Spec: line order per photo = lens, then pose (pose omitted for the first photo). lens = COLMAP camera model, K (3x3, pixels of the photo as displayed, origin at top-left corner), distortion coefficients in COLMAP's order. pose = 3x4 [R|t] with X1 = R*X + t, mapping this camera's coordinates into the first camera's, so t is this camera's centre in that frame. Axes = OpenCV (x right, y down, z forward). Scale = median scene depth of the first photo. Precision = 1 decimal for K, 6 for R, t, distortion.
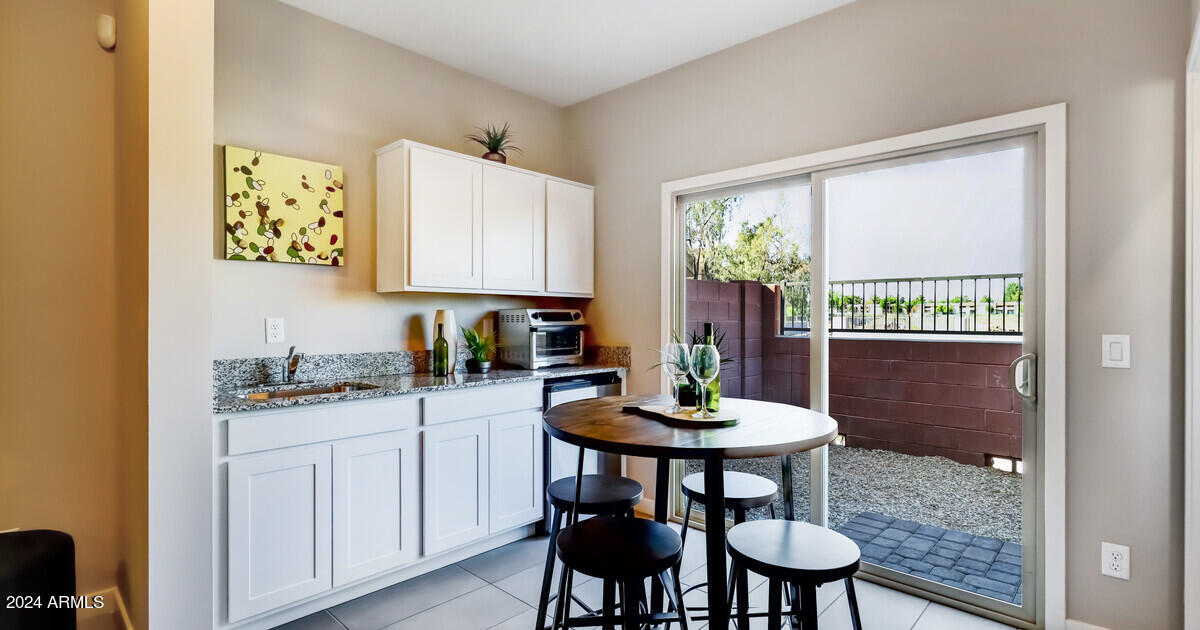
lens RADIAL K [[570.3, 0, 600.9], [0, 570.3, 326.1], [0, 0, 1]] dist [-0.001116, 0.001648]
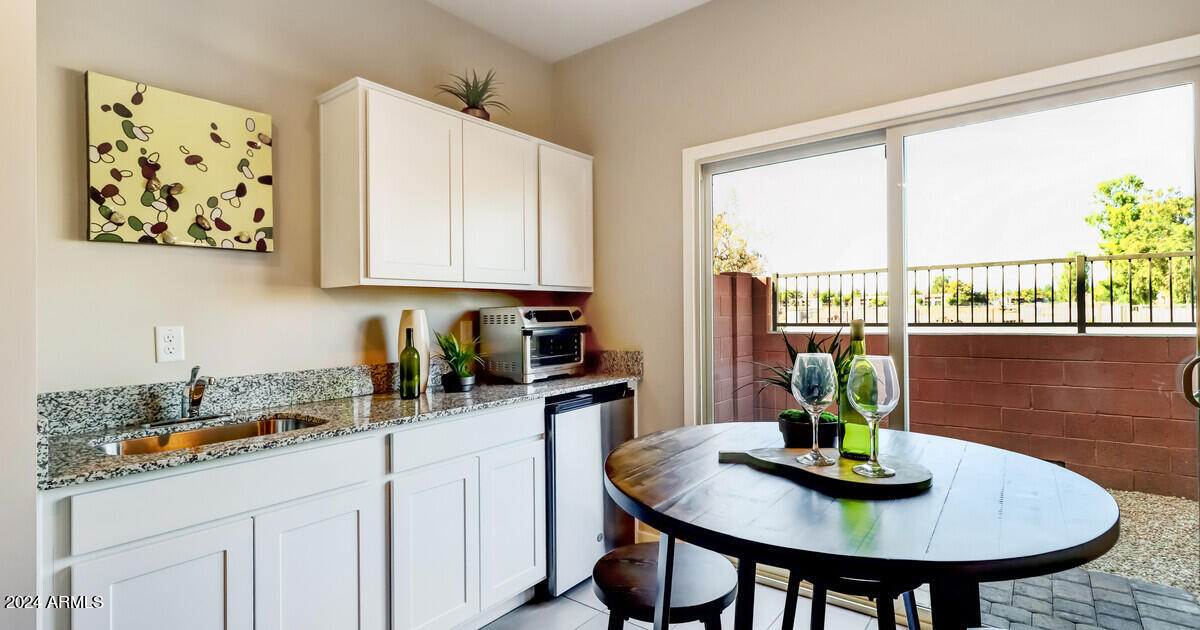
lens RADIAL K [[570.3, 0, 596.0], [0, 570.3, 306.8], [0, 0, 1]] dist [-0.001116, 0.001648]
pose [[0.996621, -0.019299, 0.079838, -0.100309], [0.021802, 0.999294, -0.030602, -0.004564], [-0.079191, 0.032239, 0.996338, 0.243691]]
